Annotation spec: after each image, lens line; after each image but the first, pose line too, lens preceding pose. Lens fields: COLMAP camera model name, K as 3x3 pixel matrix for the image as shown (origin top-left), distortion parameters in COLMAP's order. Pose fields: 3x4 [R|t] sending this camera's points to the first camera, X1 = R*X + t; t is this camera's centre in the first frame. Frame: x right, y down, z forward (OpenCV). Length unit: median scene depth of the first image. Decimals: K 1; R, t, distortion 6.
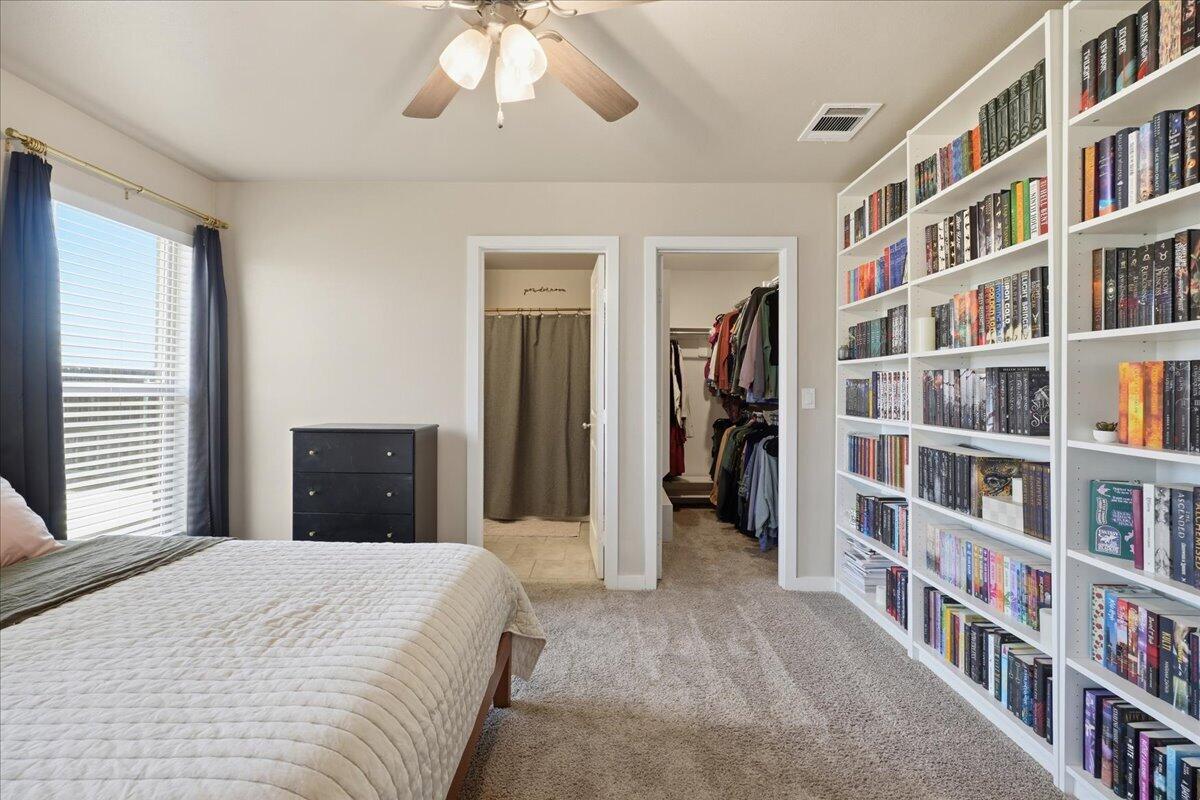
lens RADIAL K [[550.0, 0, 598.1], [0, 550.0, 386.8], [0, 0, 1]] dist [-0.002839, -0.000352]
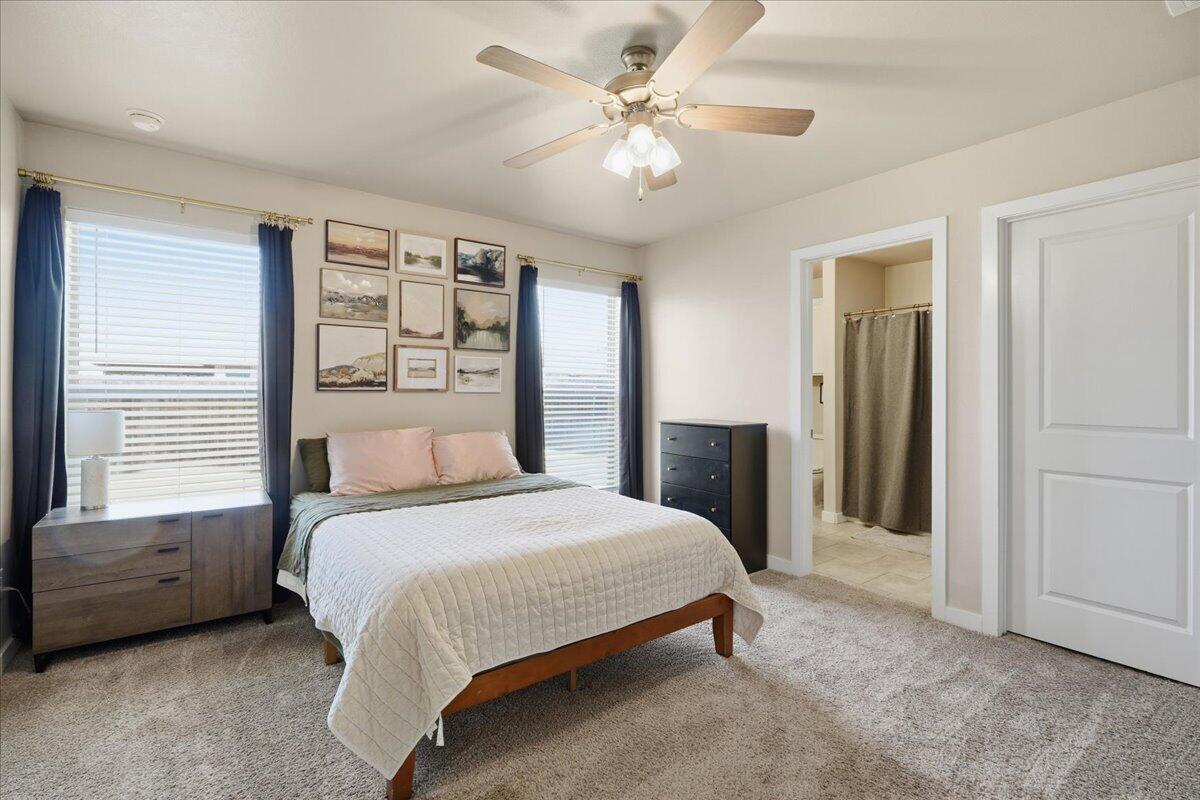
lens RADIAL K [[550.4, 0, 602.9], [0, 550.4, 387.1], [0, 0, 1]] dist [-0.002349, -0.000282]
pose [[0.616174, -0.007855, -0.787571, 0.596103], [0.000662, 0.999955, -0.009455, 0.007645], [0.787609, 0.005305, 0.616152, 0.055353]]
